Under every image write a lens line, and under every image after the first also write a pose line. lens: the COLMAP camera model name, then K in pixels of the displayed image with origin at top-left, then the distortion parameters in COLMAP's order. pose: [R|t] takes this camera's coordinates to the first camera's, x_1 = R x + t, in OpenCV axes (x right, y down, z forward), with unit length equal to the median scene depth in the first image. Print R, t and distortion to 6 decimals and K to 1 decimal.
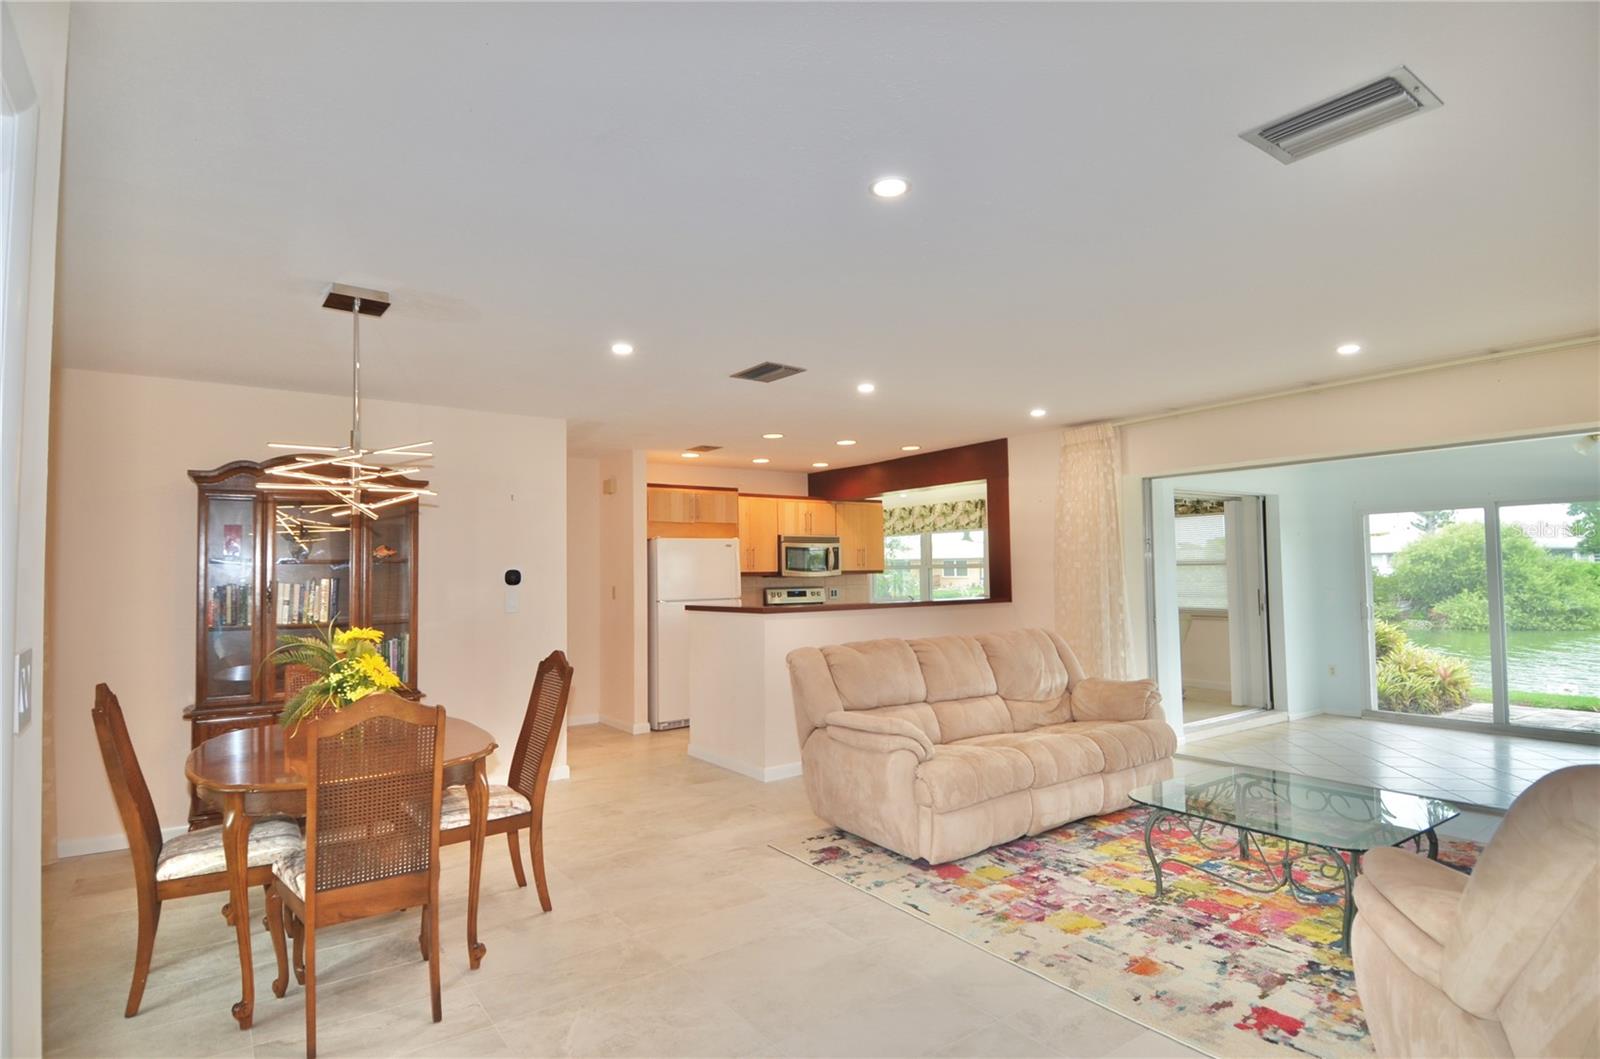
lens RADIAL K [[835.3, 0, 810.3], [0, 835.3, 533.1], [0, 0, 1]] dist [0.031623, -0.039431]
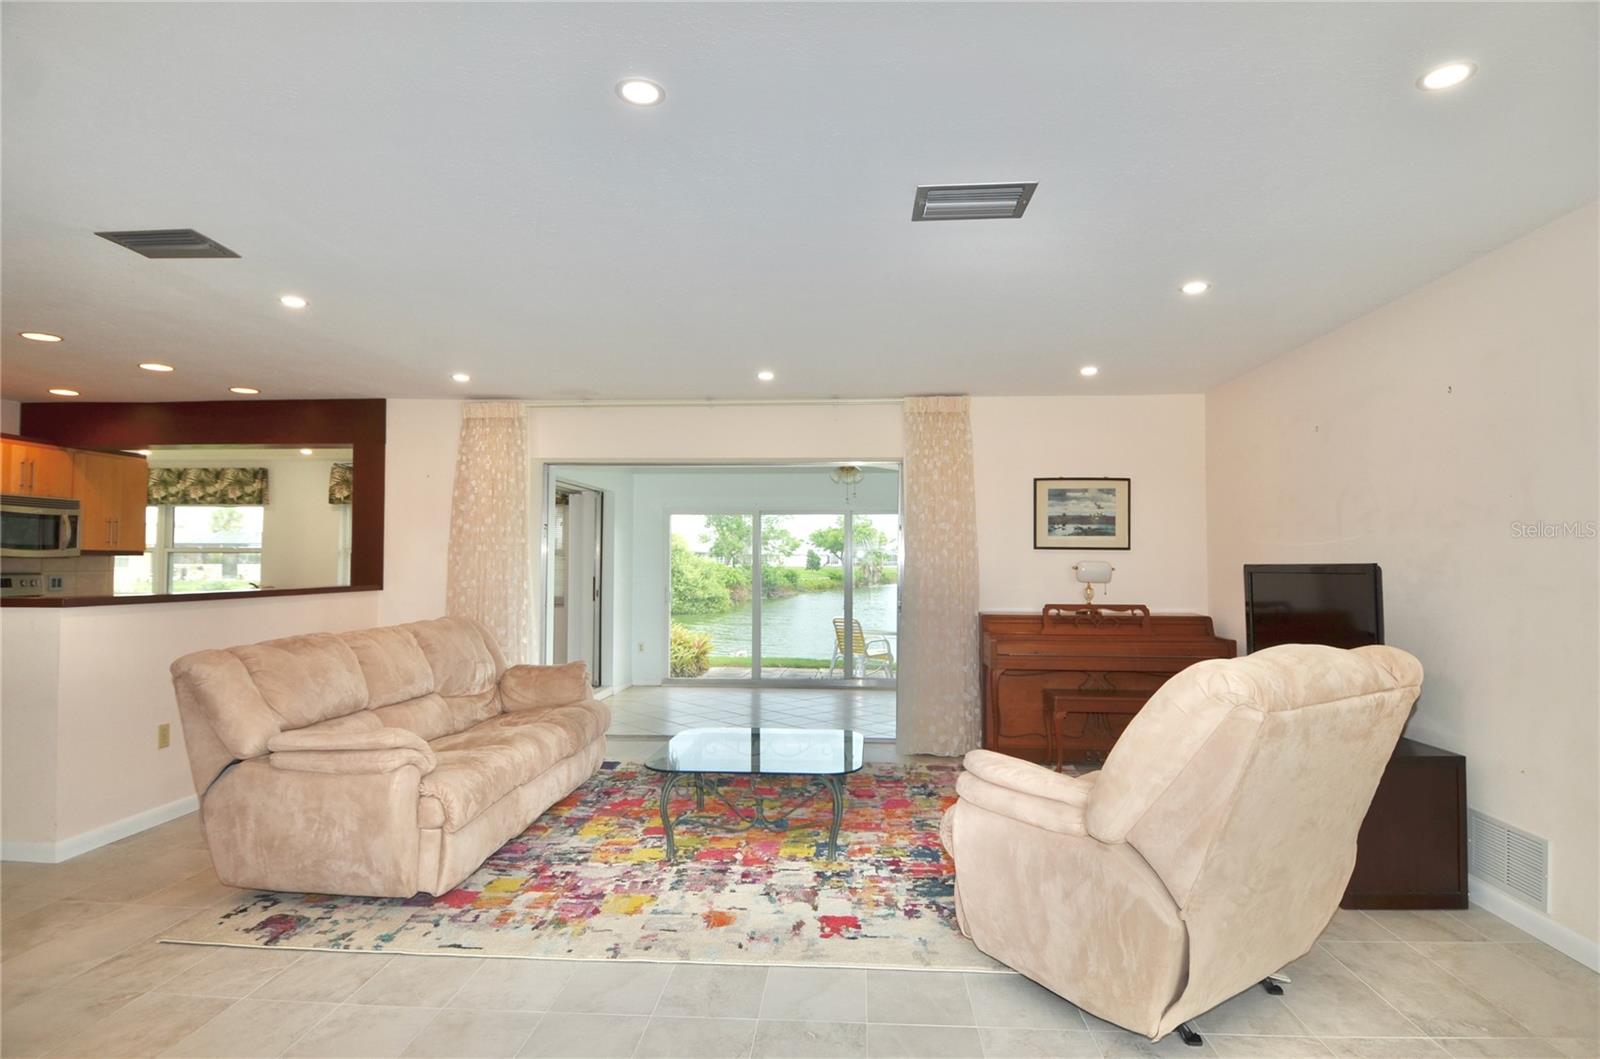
lens RADIAL K [[835.3, 0, 826.0], [0, 835.3, 536.3], [0, 0, 1]] dist [0.031623, -0.039431]
pose [[0.623377, 0.041002, 0.780846, -0.171197], [-0.048765, 0.998719, -0.013512, 0.018570], [-0.780399, -0.029655, 0.624578, 0.114183]]
